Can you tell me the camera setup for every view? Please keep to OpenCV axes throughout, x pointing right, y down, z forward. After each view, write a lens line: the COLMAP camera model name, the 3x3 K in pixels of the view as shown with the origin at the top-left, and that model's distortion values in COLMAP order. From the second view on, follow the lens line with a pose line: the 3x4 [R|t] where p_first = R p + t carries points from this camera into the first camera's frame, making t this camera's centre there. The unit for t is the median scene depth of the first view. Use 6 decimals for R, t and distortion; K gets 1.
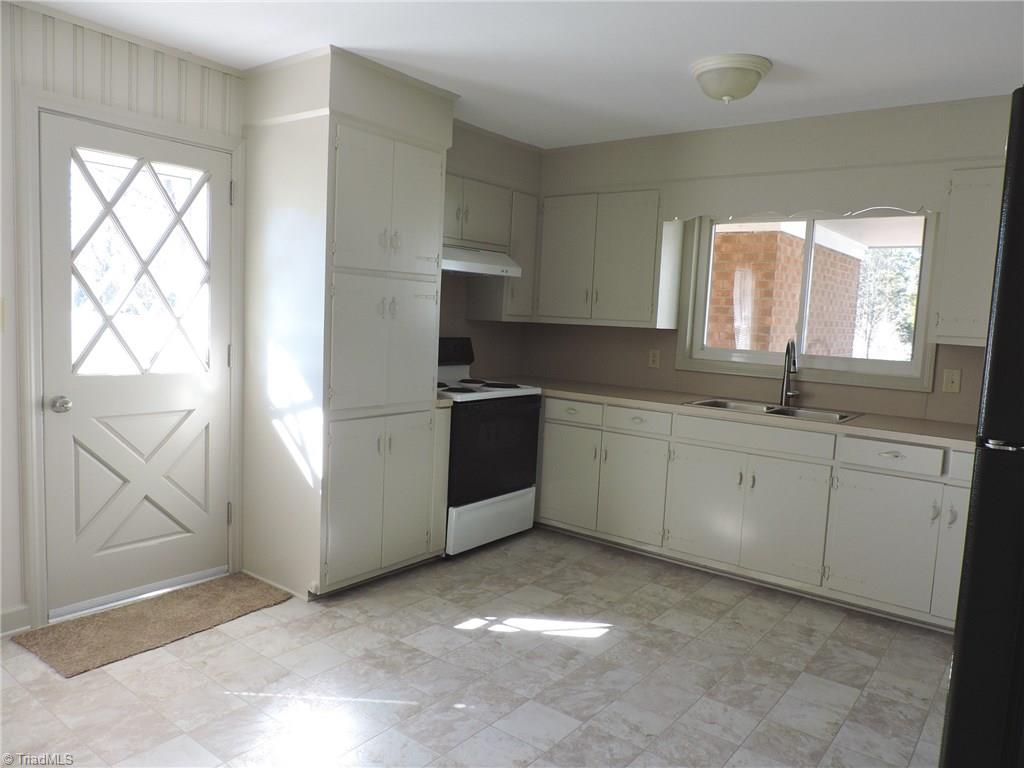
lens RADIAL K [[743.5, 0, 512.0], [0, 743.5, 384.0], [0, 0, 1]] dist [-0.007395, 0.003910]
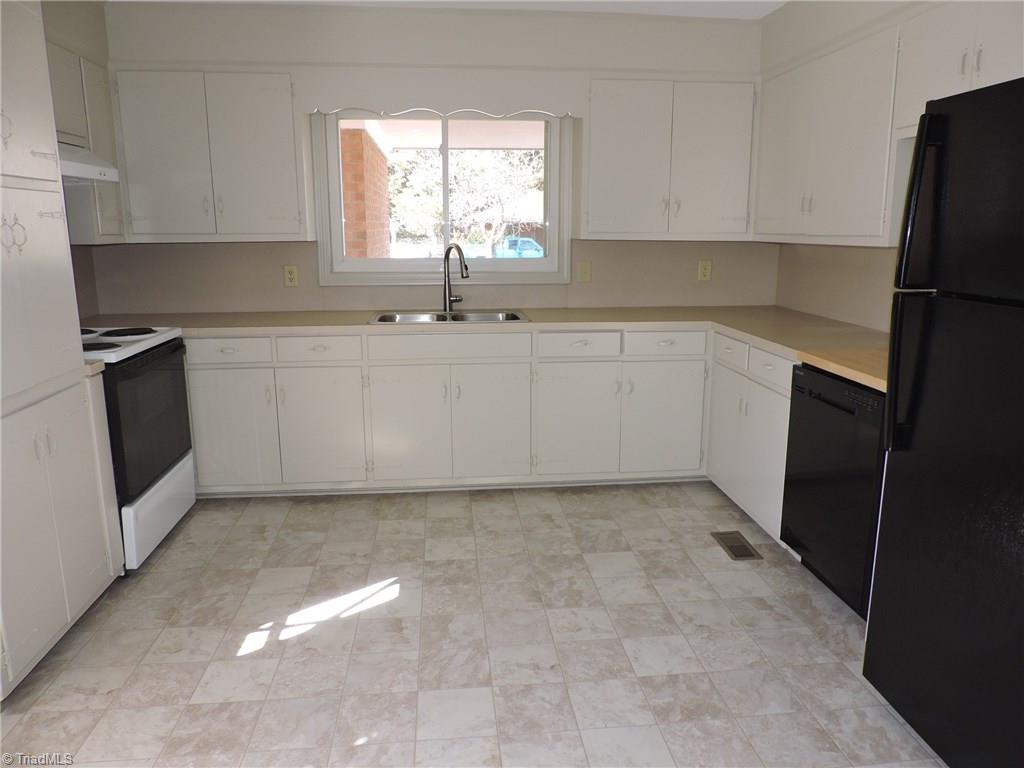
lens RADIAL K [[743.5, 0, 512.0], [0, 743.5, 384.0], [0, 0, 1]] dist [-0.007395, 0.003910]
pose [[0.722861, -0.188262, 0.664853, -0.297707], [0.101794, 0.980685, 0.167019, -0.038970], [-0.683455, -0.053054, 0.728062, 0.244490]]
